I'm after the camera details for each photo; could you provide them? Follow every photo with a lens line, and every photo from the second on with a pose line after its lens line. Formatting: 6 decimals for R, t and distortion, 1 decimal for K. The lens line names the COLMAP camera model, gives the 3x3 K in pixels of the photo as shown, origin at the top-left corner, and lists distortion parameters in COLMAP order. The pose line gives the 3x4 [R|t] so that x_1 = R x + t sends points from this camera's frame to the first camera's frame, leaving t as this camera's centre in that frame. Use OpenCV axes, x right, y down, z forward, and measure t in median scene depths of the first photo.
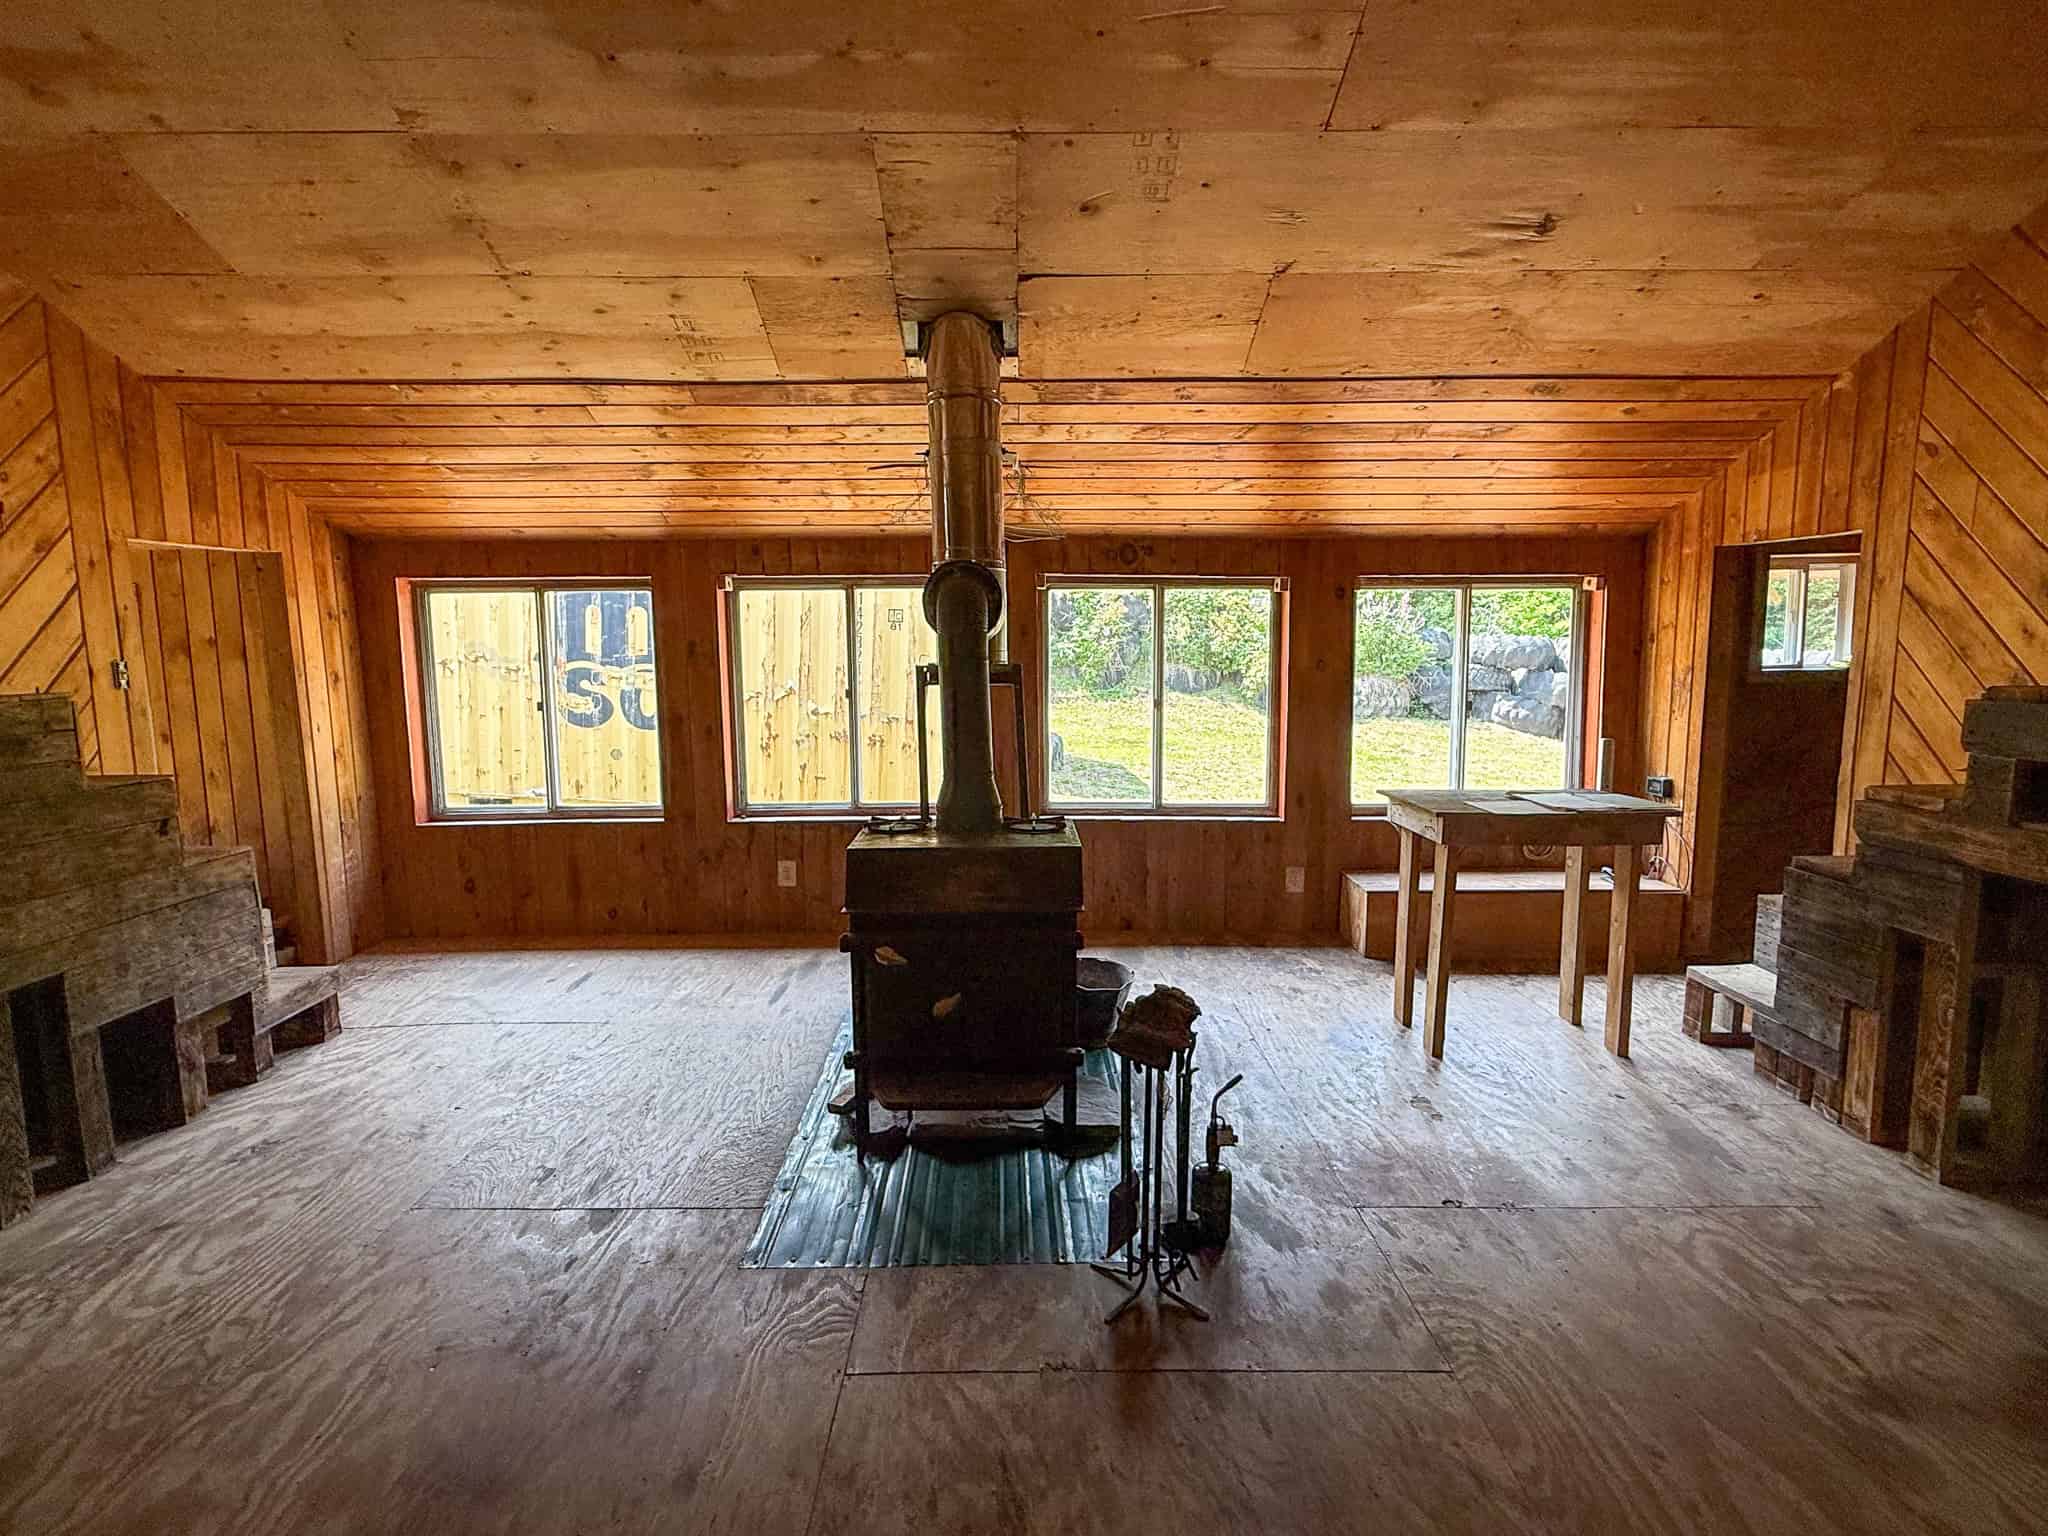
lens RADIAL K [[999.8, 0, 1019.6], [0, 999.8, 764.1], [0, 0, 1]] dist [-0.002782, -0.001624]
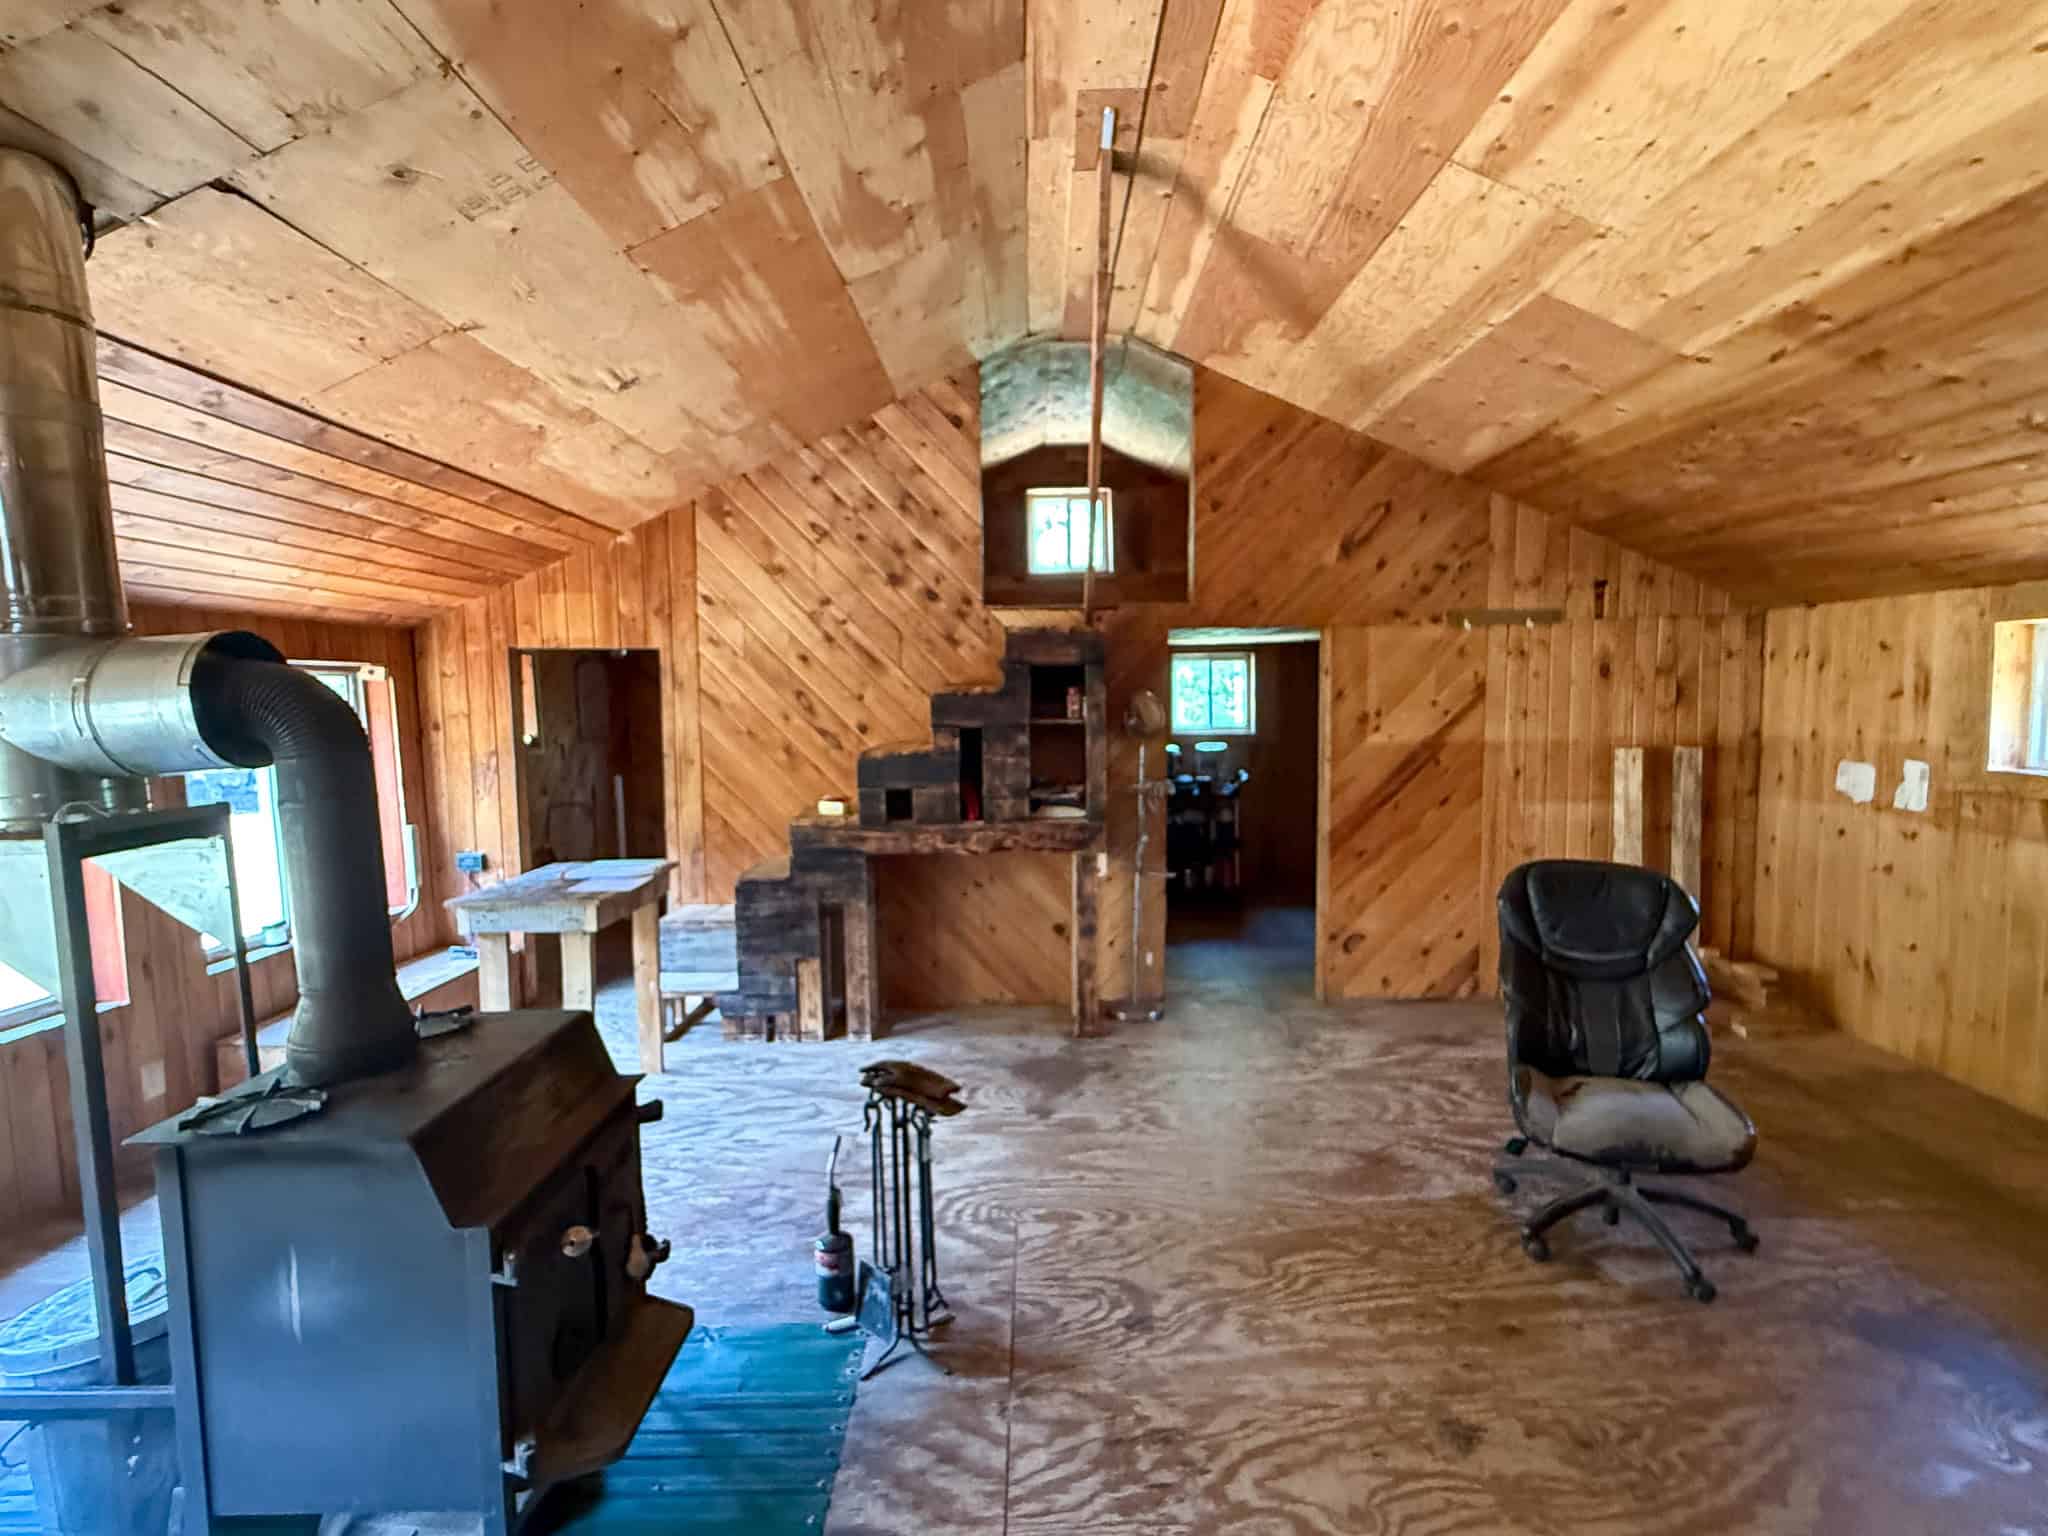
lens RADIAL K [[999.8, 0, 1026.6], [0, 999.8, 771.9], [0, 0, 1]] dist [-0.002782, -0.001624]
pose [[0.009894, -0.073315, 0.997260, -0.580802], [0.136010, 0.988139, 0.071295, -0.094299], [-0.990658, 0.134931, 0.019748, 0.495058]]
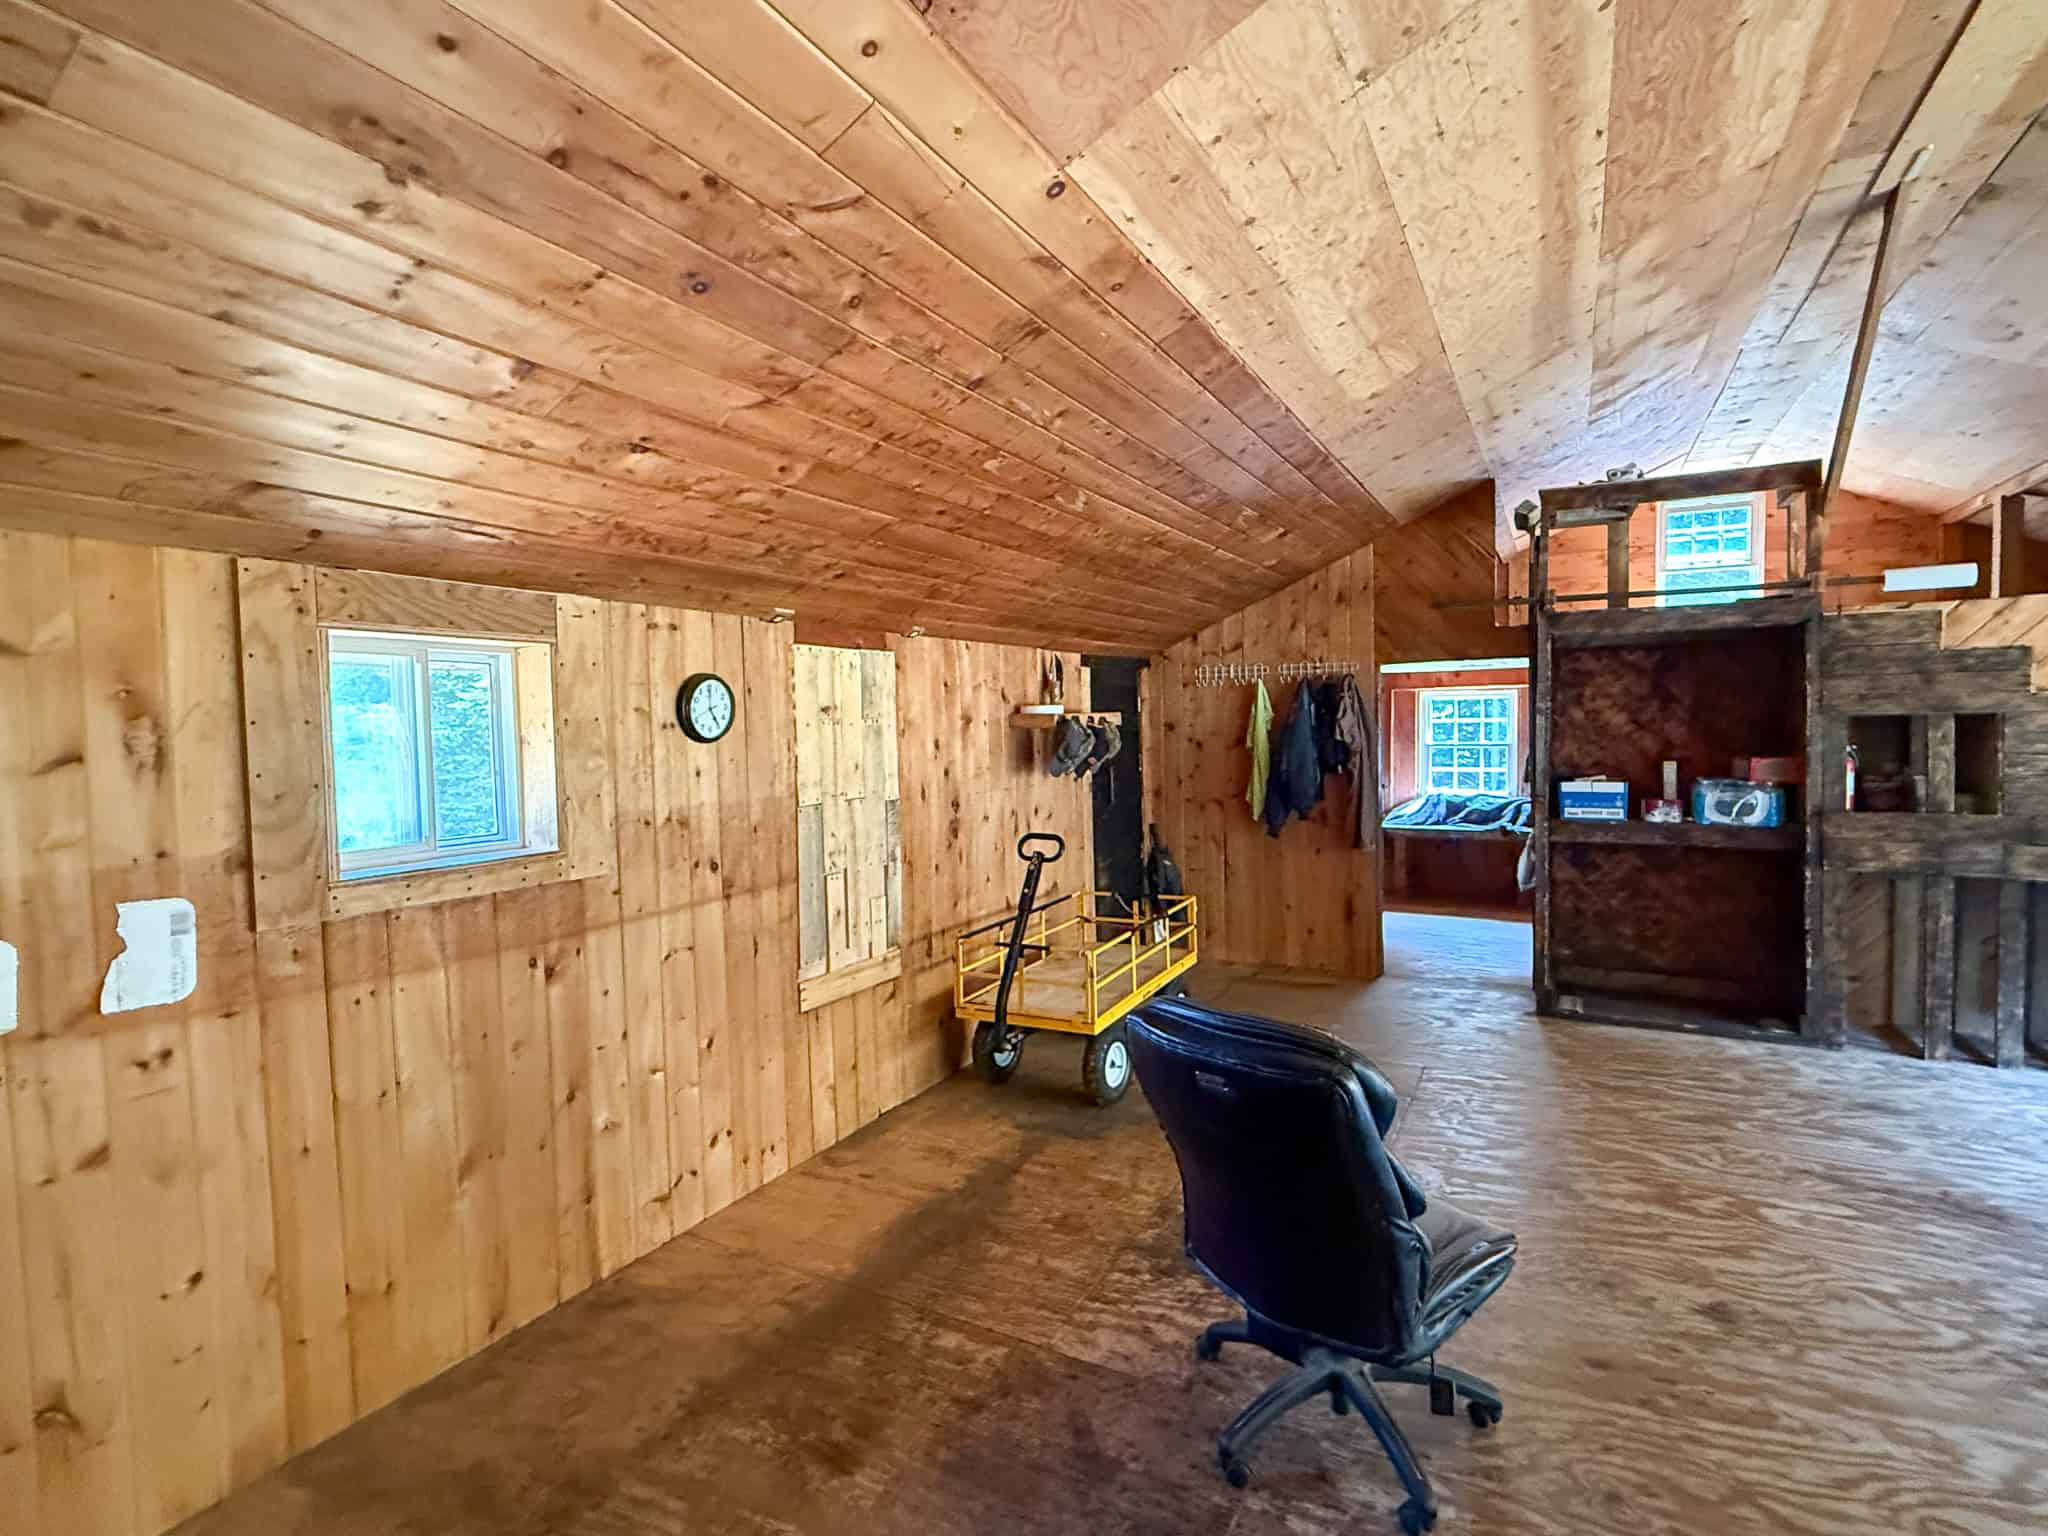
lens RADIAL K [[999.8, 0, 1025.7], [0, 999.8, 765.6], [0, 0, 1]] dist [-0.002782, -0.001624]
pose [[-0.482789, 0.062262, -0.873521, 0.855584], [-0.077797, 0.990476, 0.113596, -0.055683], [0.872274, 0.122800, -0.473347, 0.153592]]
